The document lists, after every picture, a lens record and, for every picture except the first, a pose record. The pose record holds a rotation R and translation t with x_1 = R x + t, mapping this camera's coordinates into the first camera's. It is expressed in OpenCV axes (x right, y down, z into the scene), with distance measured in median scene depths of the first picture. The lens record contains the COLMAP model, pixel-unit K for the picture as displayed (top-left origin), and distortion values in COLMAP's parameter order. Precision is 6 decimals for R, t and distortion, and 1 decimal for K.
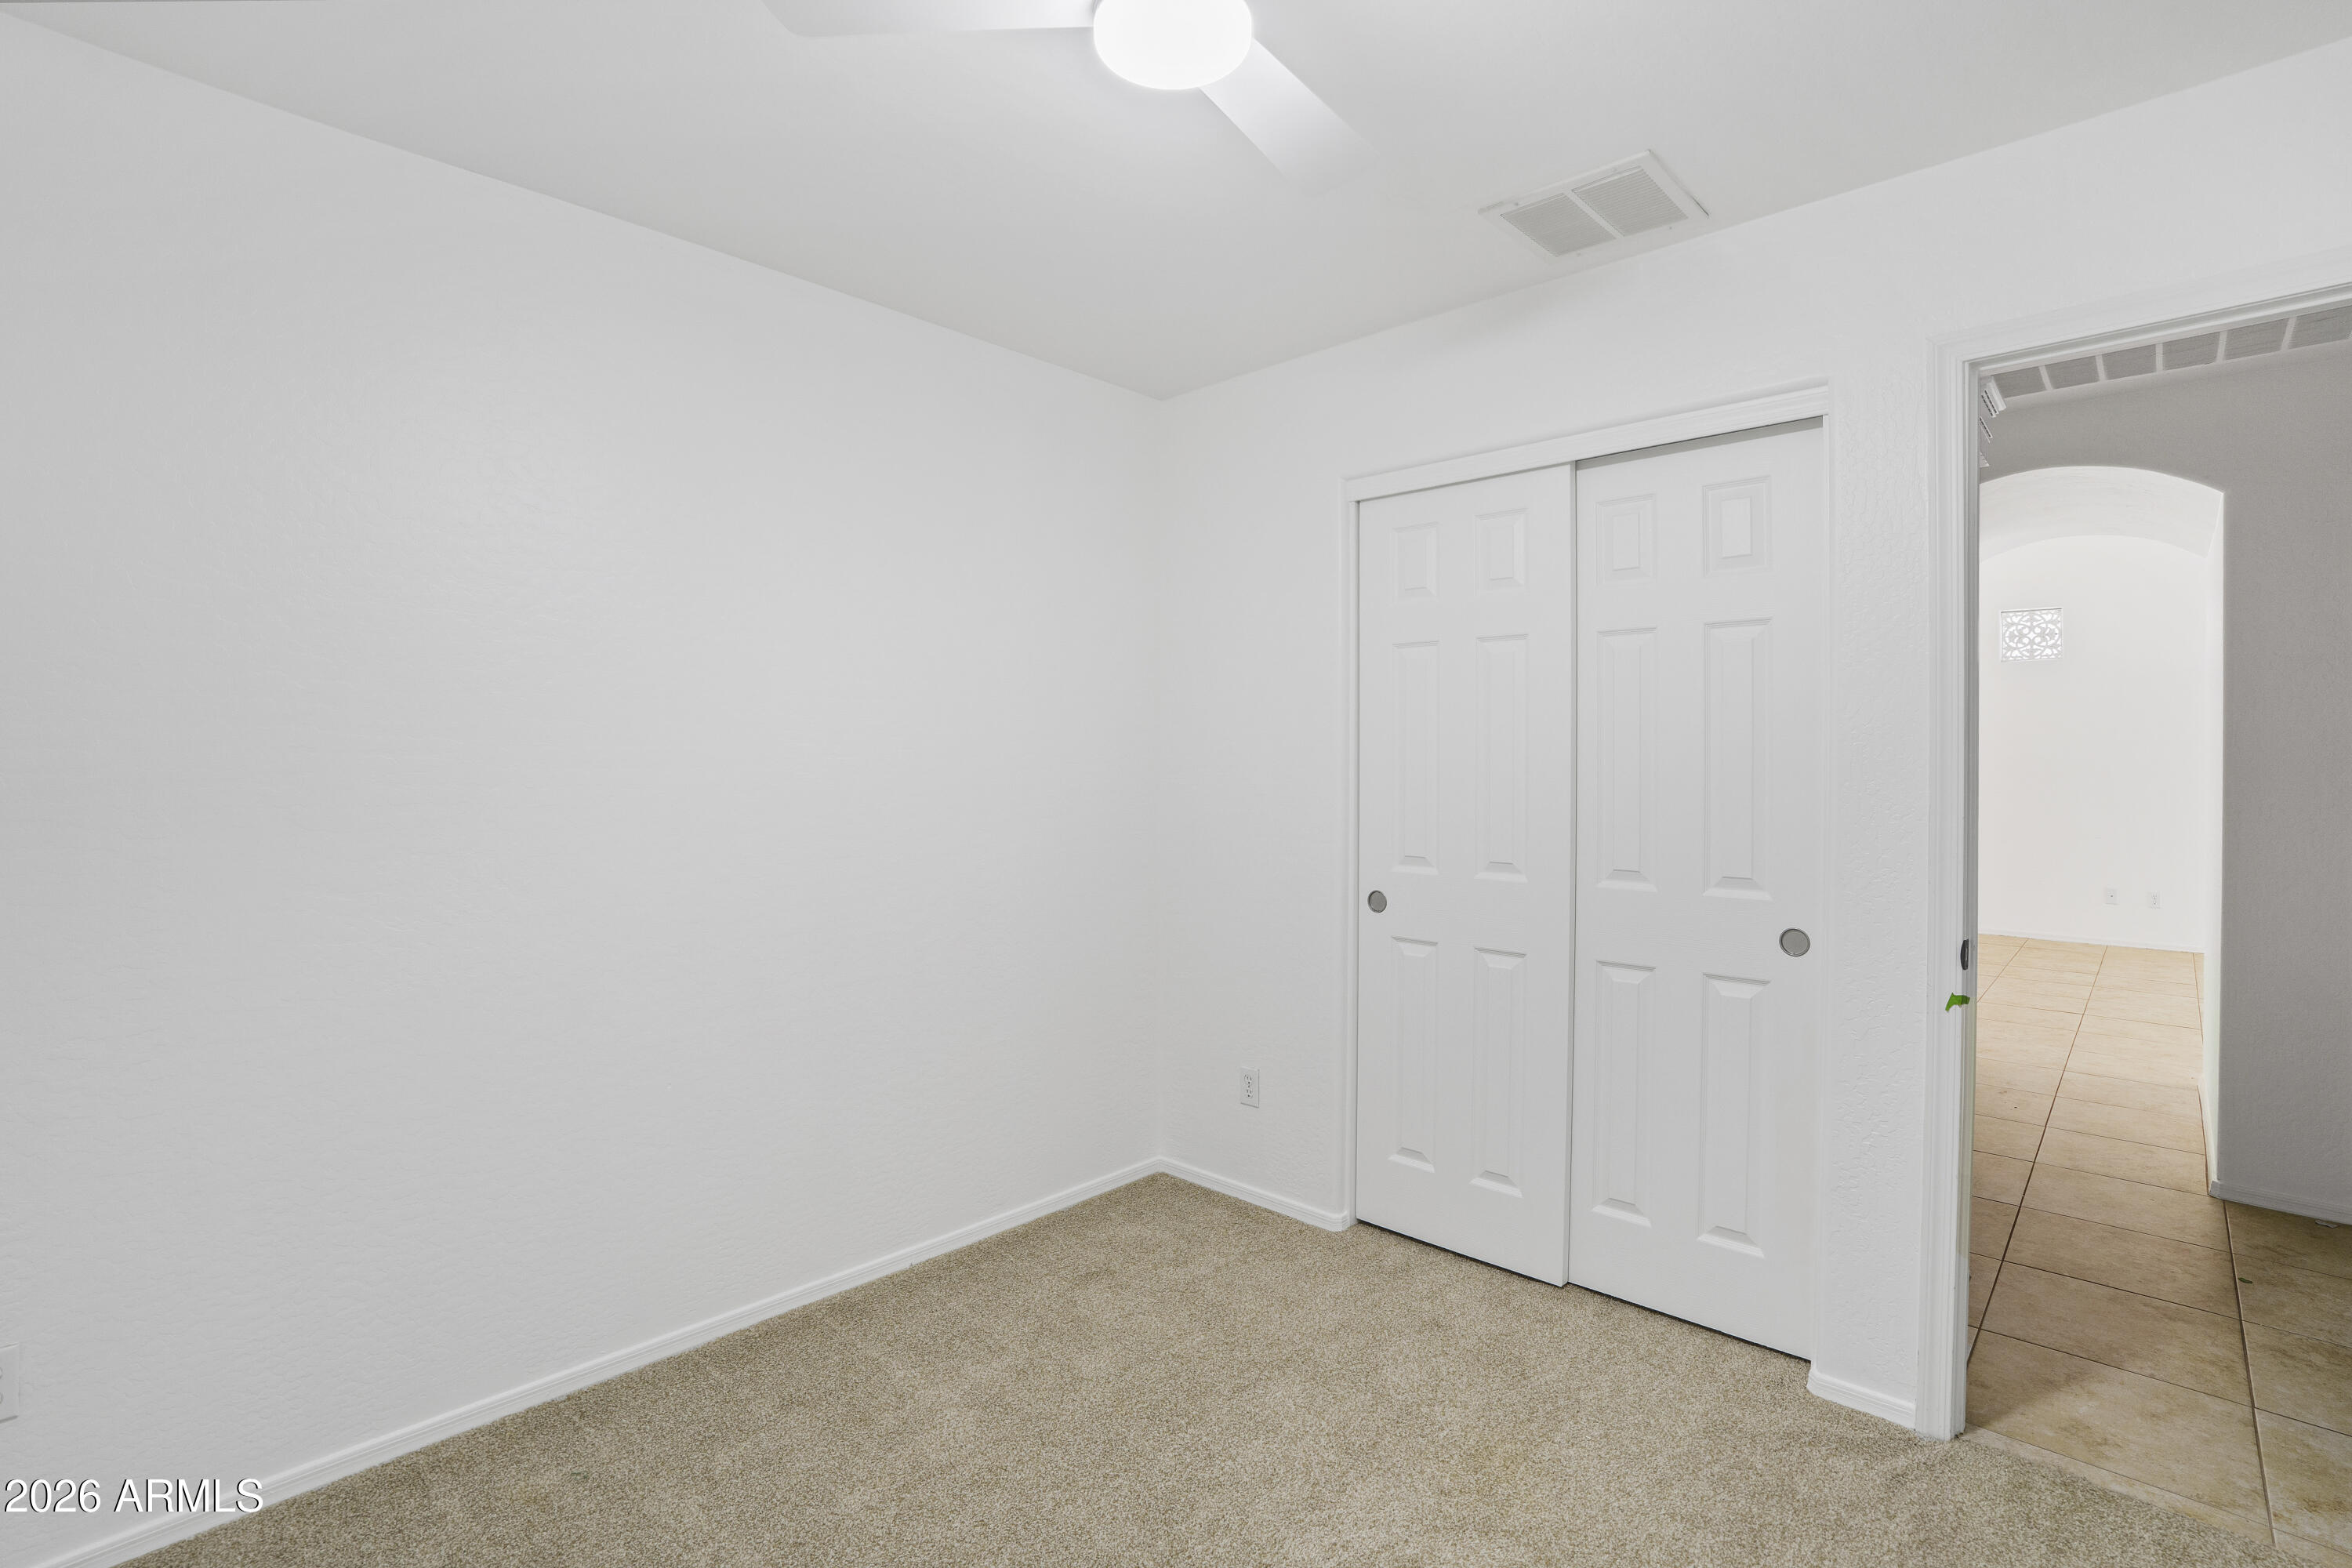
lens RADIAL K [[1091.5, 0, 1170.8], [0, 1091.5, 781.1], [0, 0, 1]] dist [-0.071559, 0.026347]
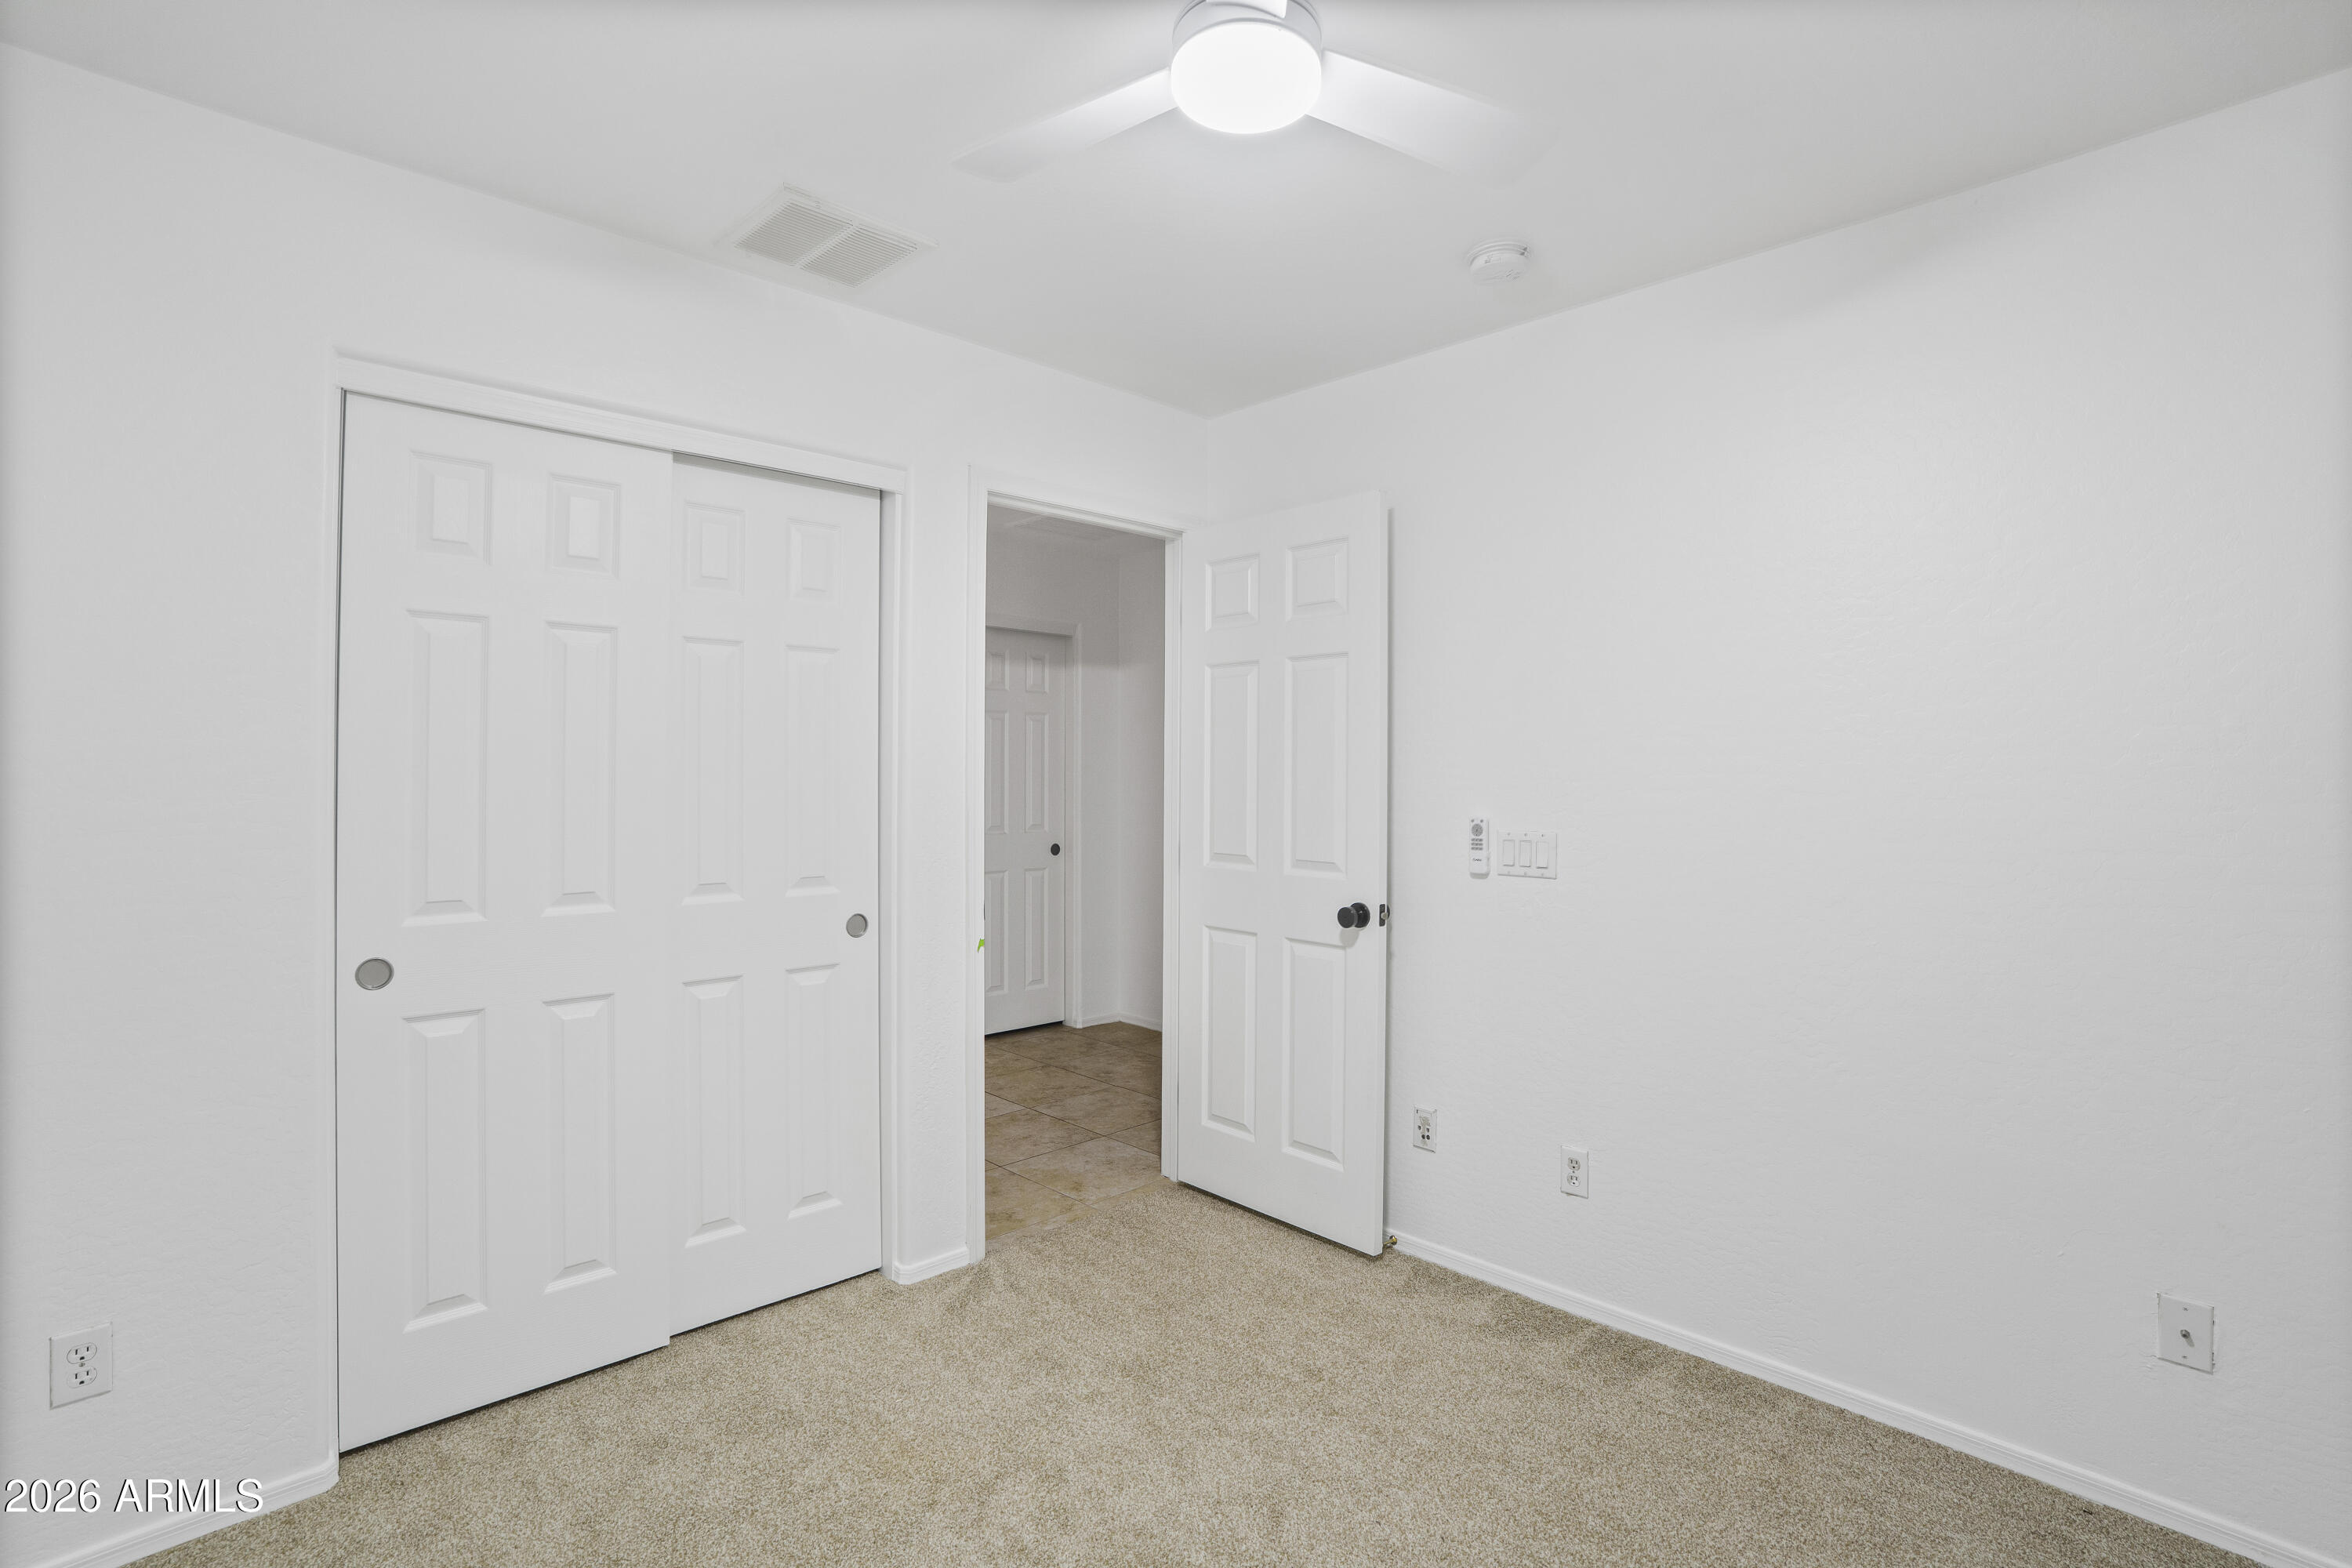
lens RADIAL K [[1091.5, 0, 1170.8], [0, 1091.5, 781.1], [0, 0, 1]] dist [-0.071559, 0.026347]
pose [[0.044282, -0.005303, 0.999005, -0.581021], [0.019416, 0.999802, 0.004447, -0.007195], [-0.998830, 0.019200, 0.044376, 0.576138]]
